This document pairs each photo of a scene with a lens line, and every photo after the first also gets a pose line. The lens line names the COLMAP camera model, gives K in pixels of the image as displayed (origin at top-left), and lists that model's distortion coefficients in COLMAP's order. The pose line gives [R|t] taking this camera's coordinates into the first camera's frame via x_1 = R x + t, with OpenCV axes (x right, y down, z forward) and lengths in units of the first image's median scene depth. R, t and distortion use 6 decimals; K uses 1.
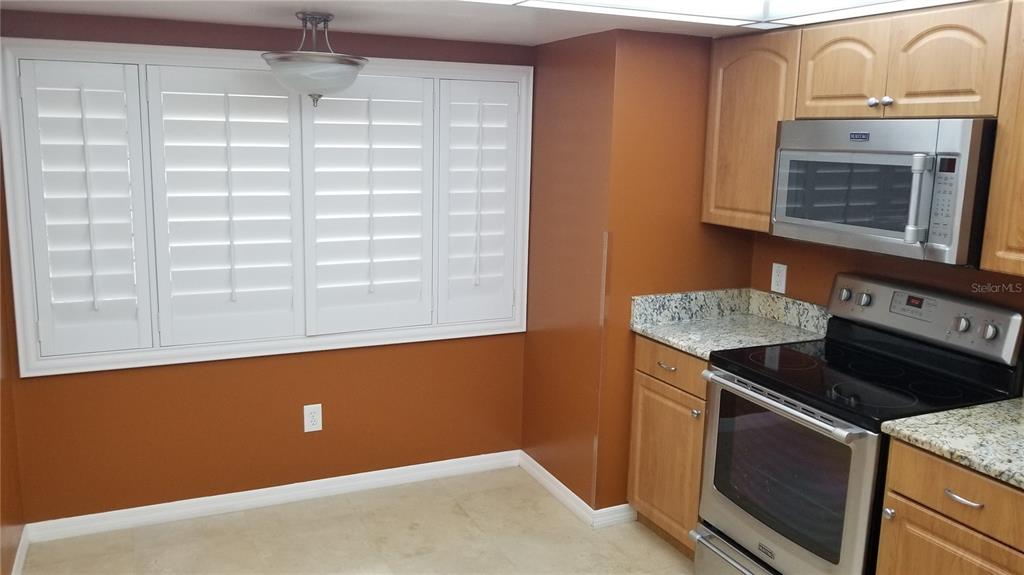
lens RADIAL K [[820.1, 0, 514.1], [0, 820.1, 273.9], [0, 0, 1]] dist [-0.036305, 0.001280]
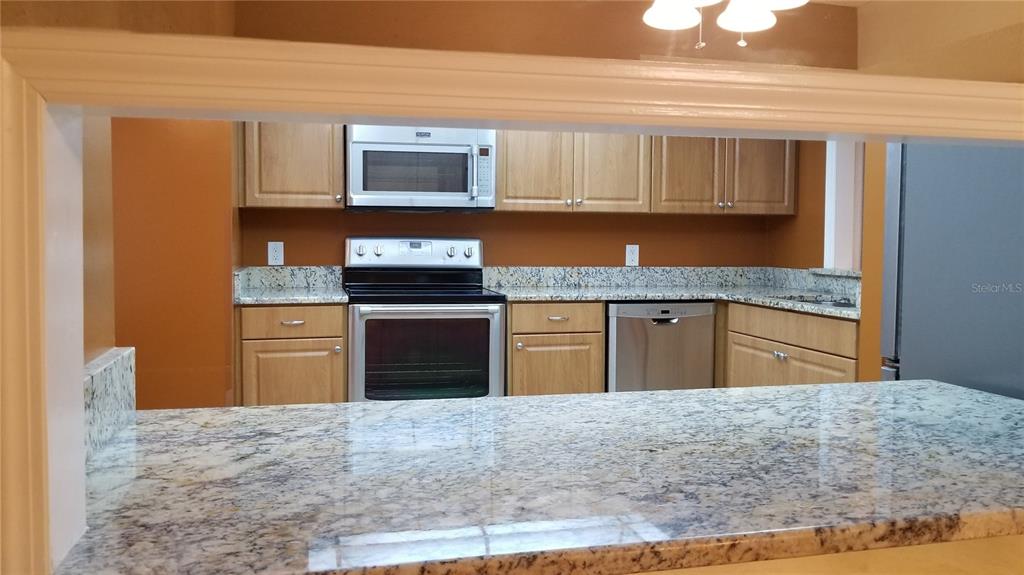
lens RADIAL K [[820.1, 0, 514.1], [0, 820.1, 273.9], [0, 0, 1]] dist [-0.036305, 0.001280]
pose [[0.176801, -0.070881, 0.981691, -0.847243], [0.164050, 0.985574, 0.041617, 0.044629], [-0.970479, 0.153689, 0.185879, 0.440771]]
